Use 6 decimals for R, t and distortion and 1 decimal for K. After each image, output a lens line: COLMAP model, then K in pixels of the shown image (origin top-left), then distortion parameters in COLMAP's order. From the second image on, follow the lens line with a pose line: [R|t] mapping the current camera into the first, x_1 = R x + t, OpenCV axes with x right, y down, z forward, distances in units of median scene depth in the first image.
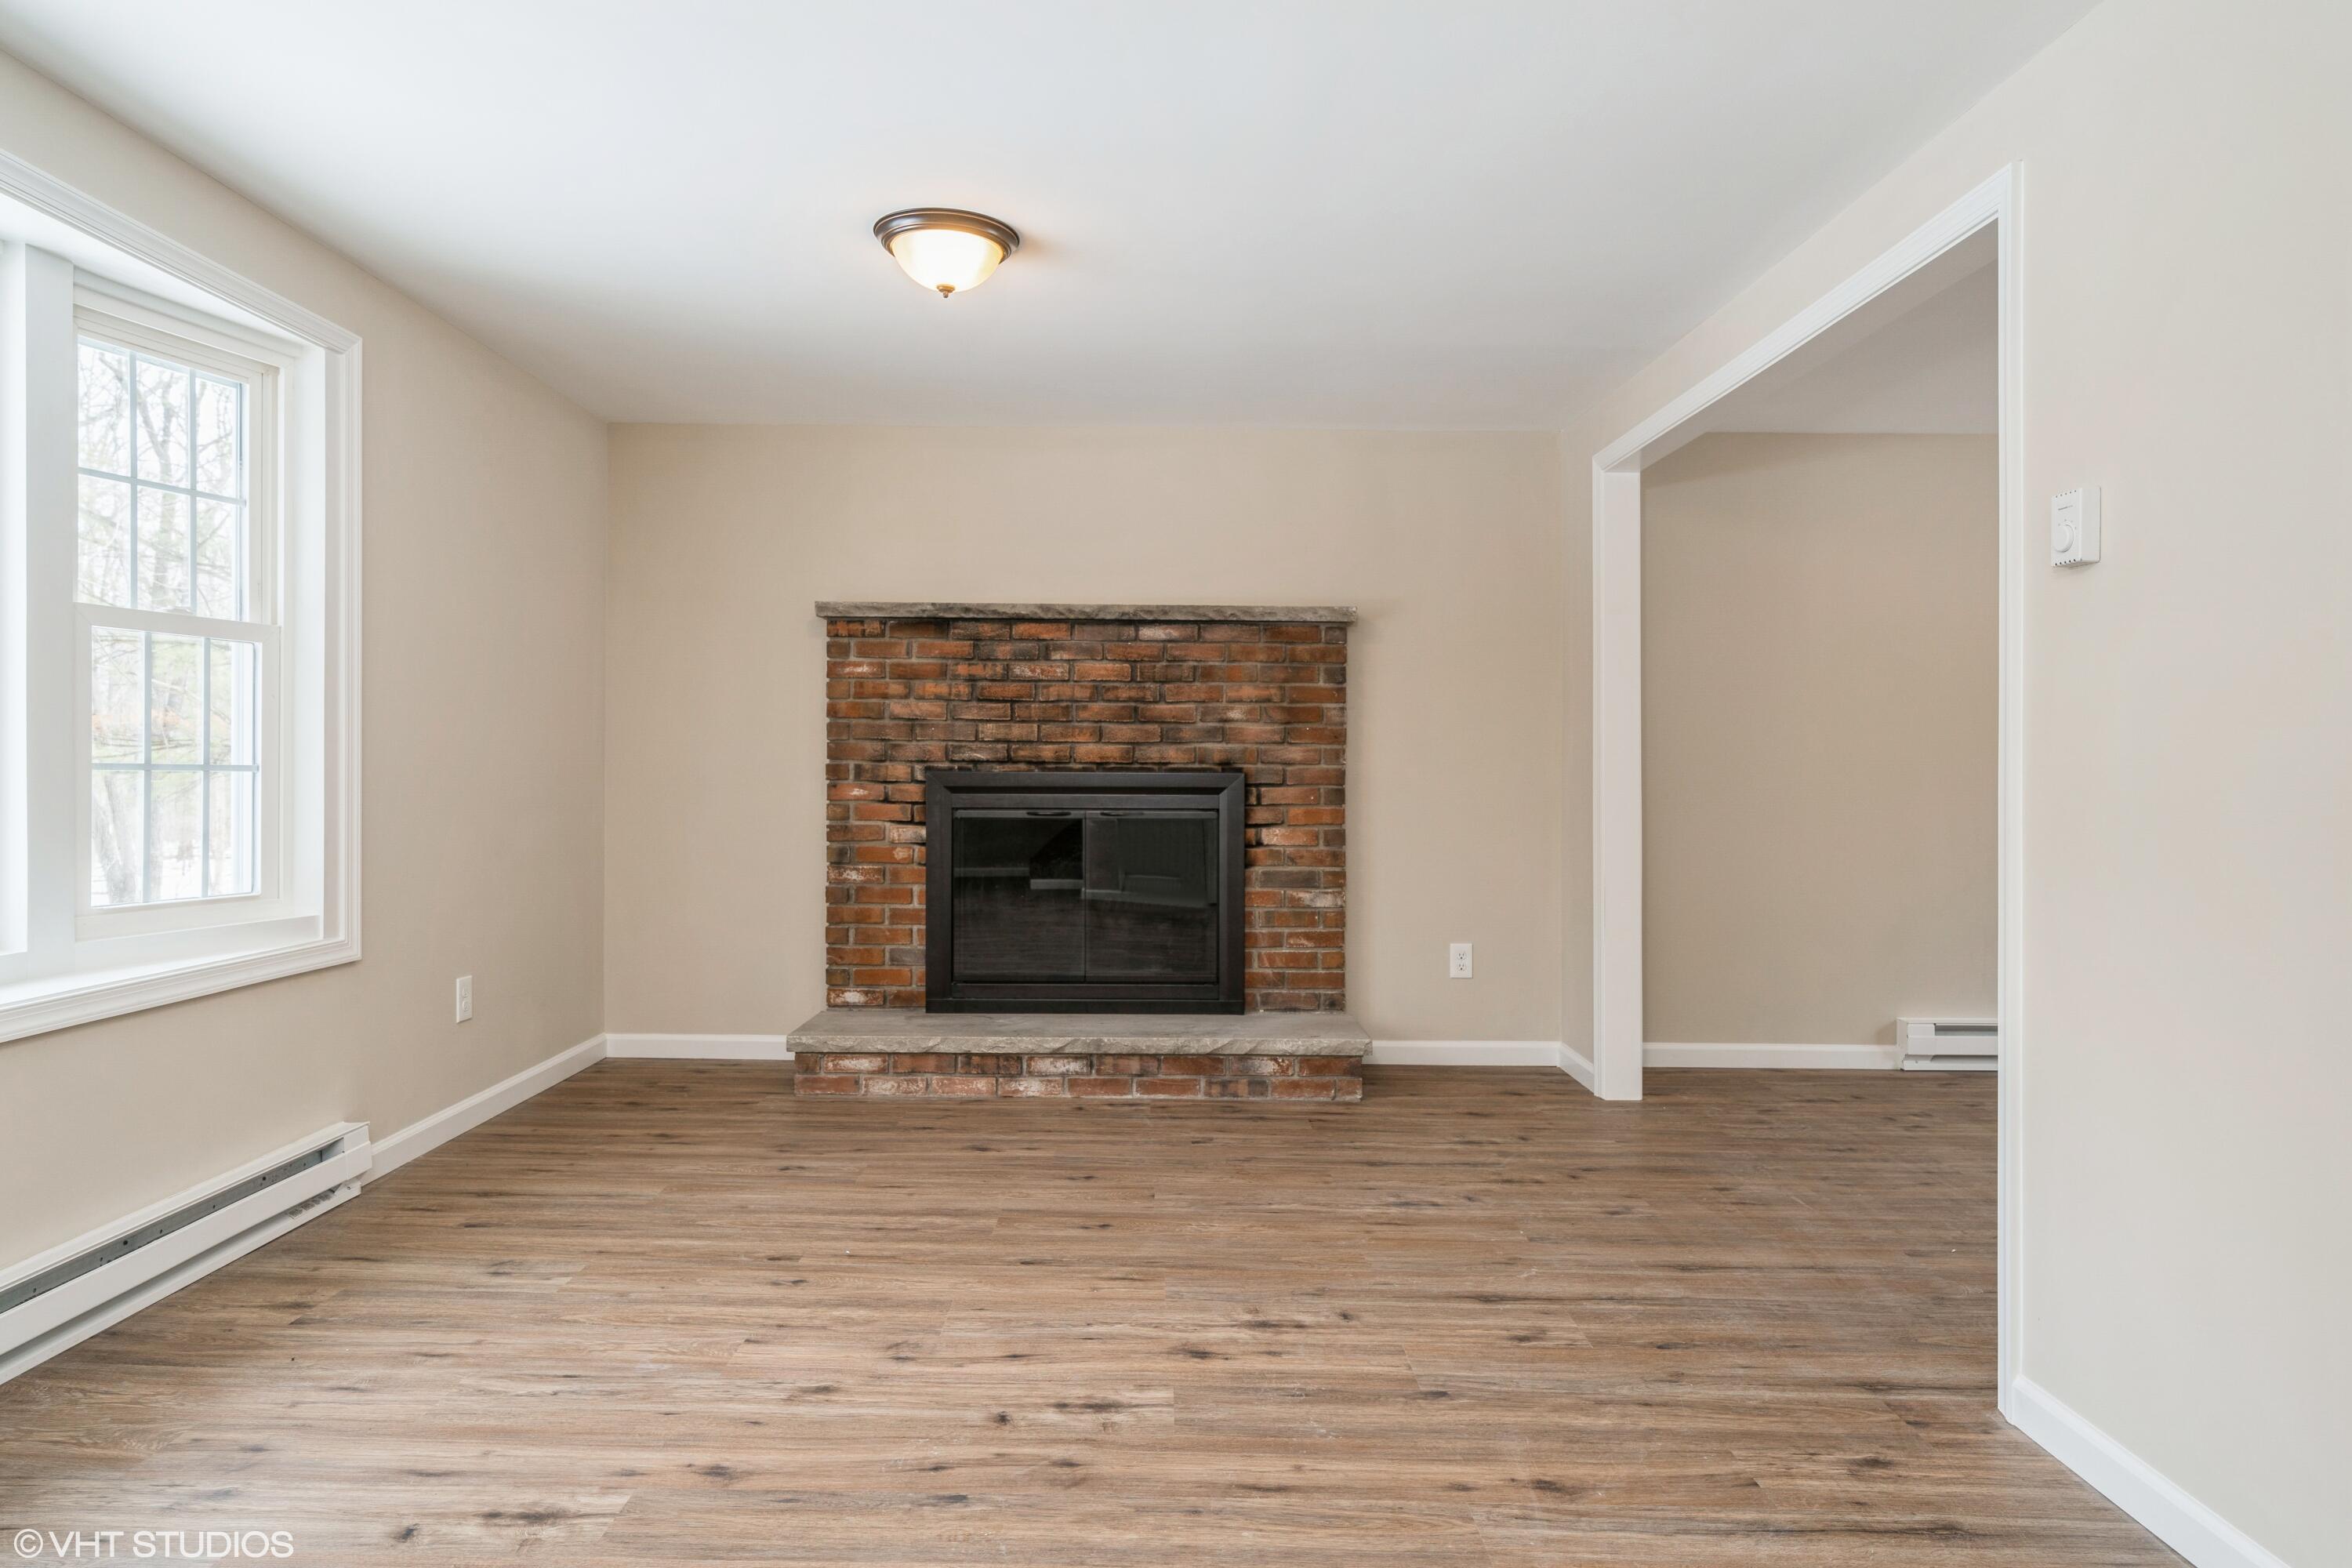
lens RADIAL K [[1429.0, 0, 1171.1], [0, 1429.0, 775.4], [0, 0, 1]] dist [0.005165, 0.001642]
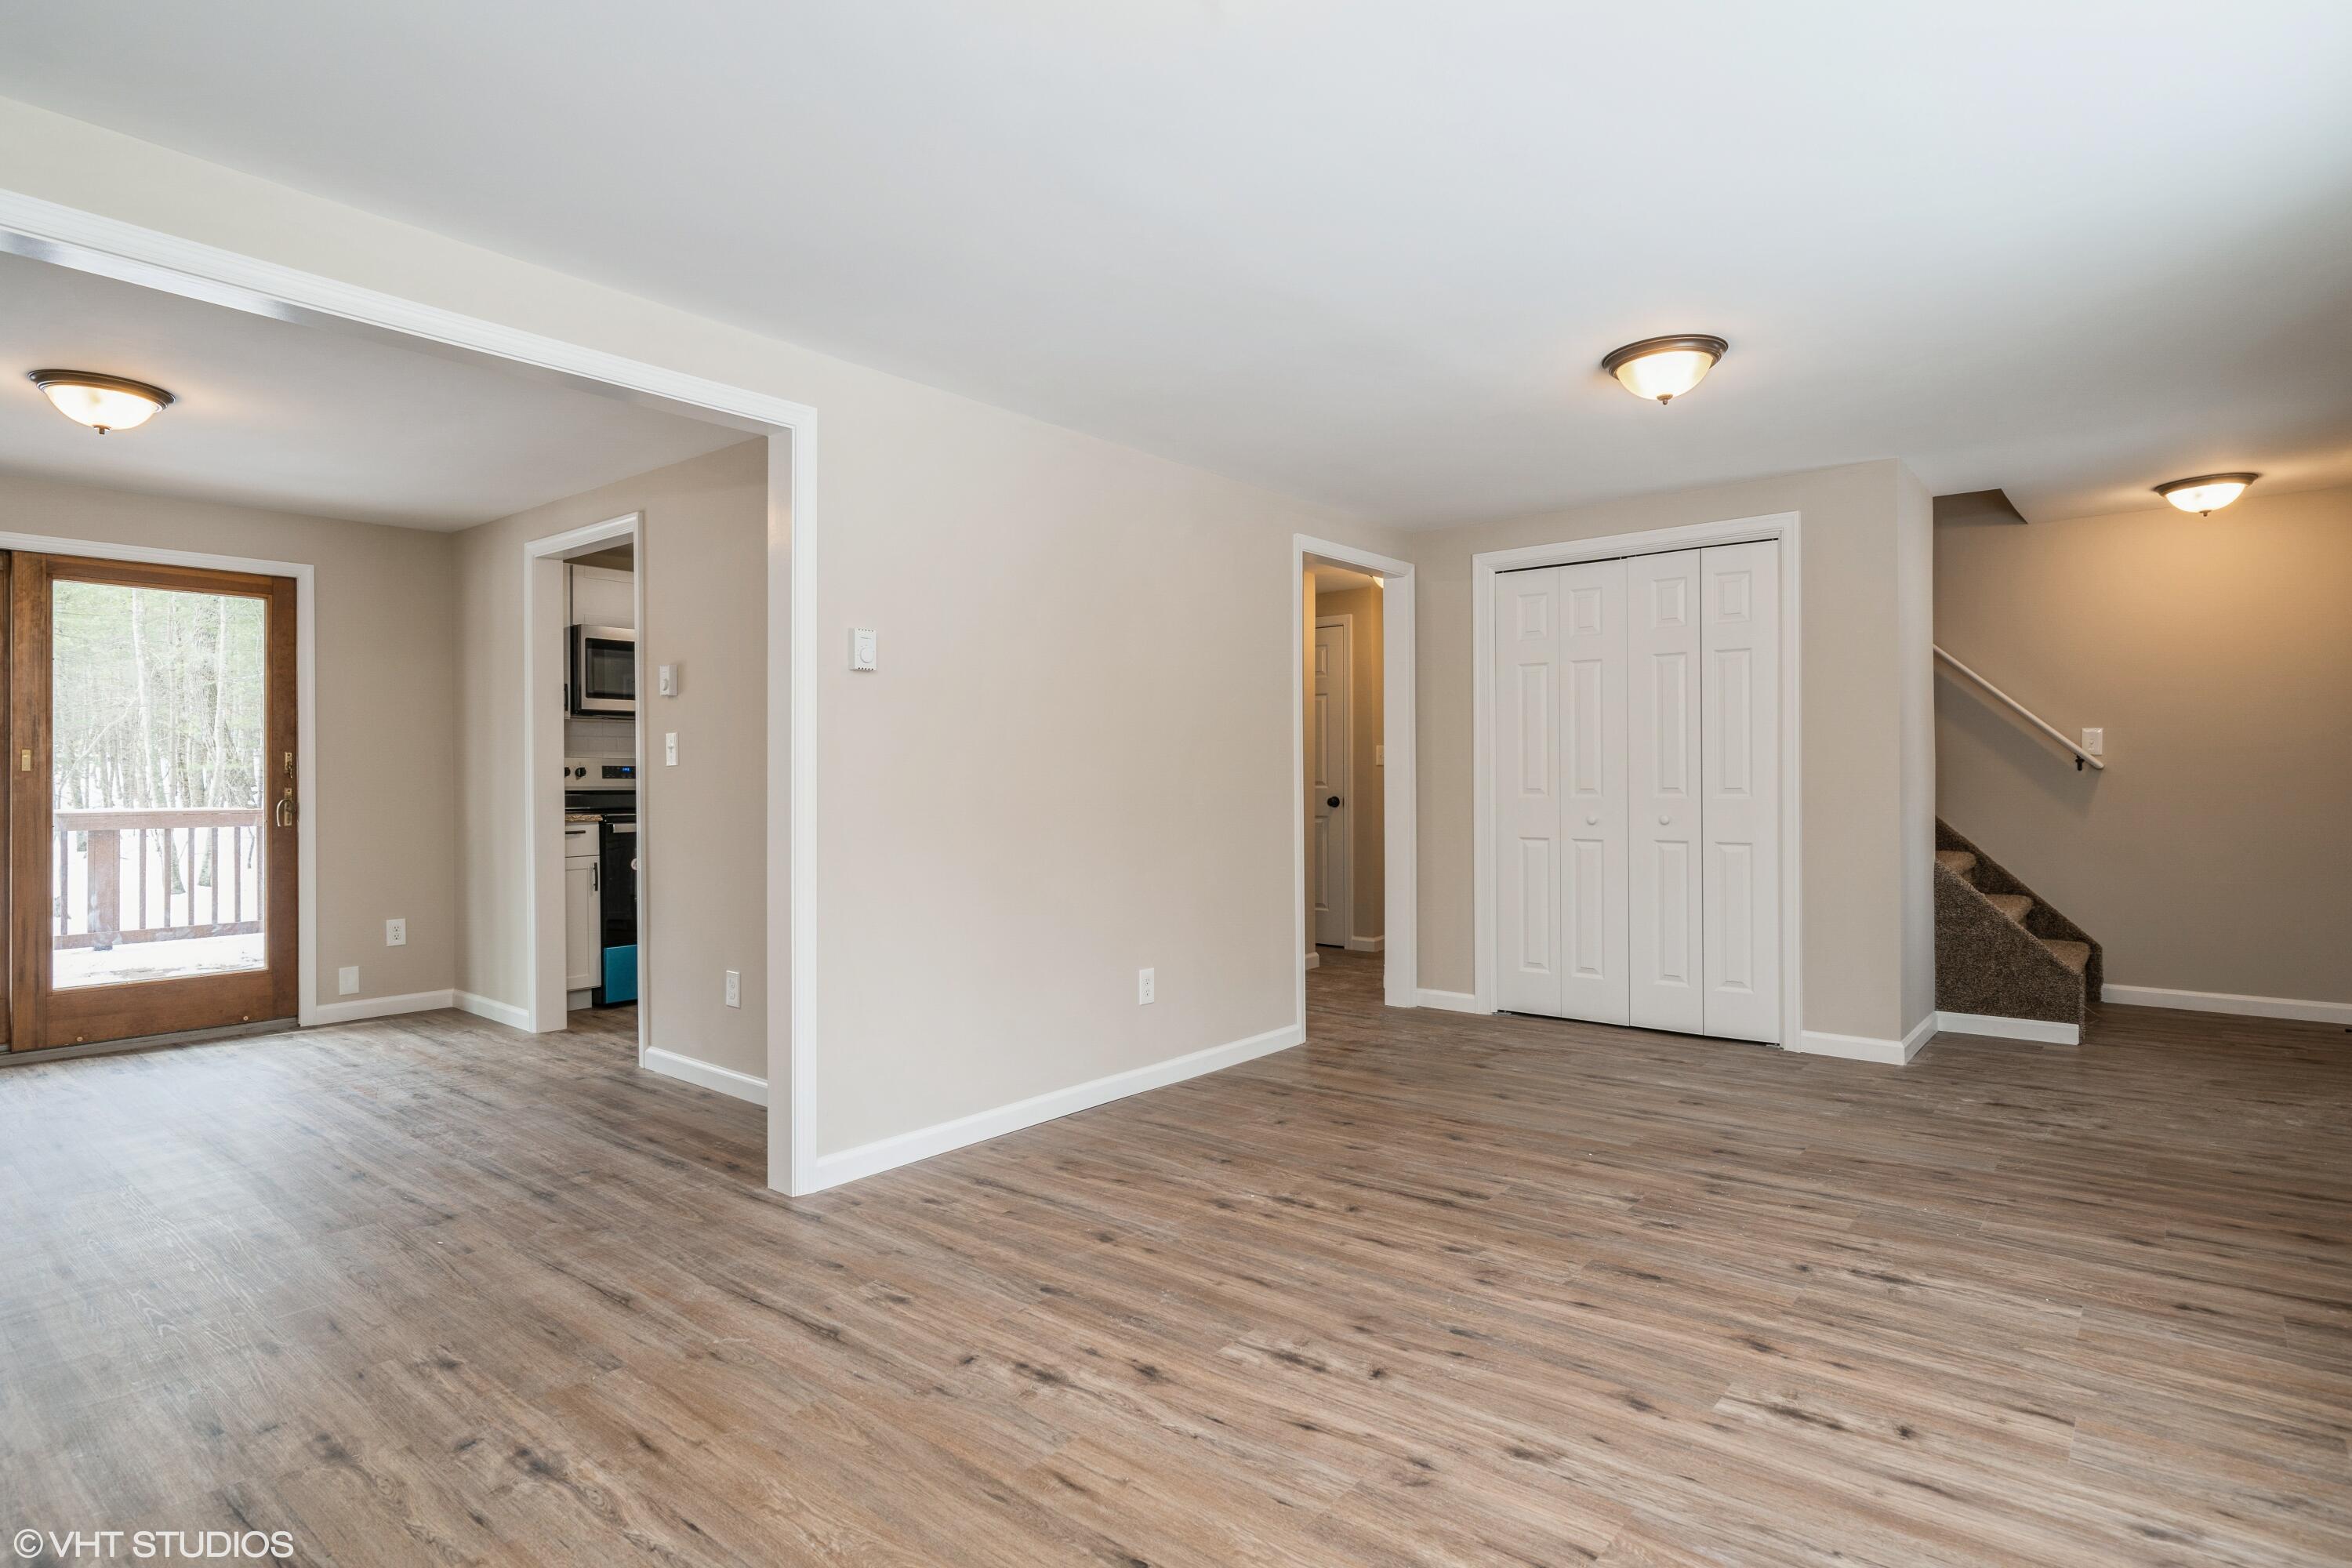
lens RADIAL K [[1175.5, 0, 1176.6], [0, 1175.5, 780.6], [0, 0, 1]] dist [0.003036, 0.000520]
pose [[-0.767349, -0.004449, 0.641214, -0.572411], [0.004008, 0.999923, 0.011734, -0.023948], [-0.641217, 0.011574, -0.767272, 1.761955]]
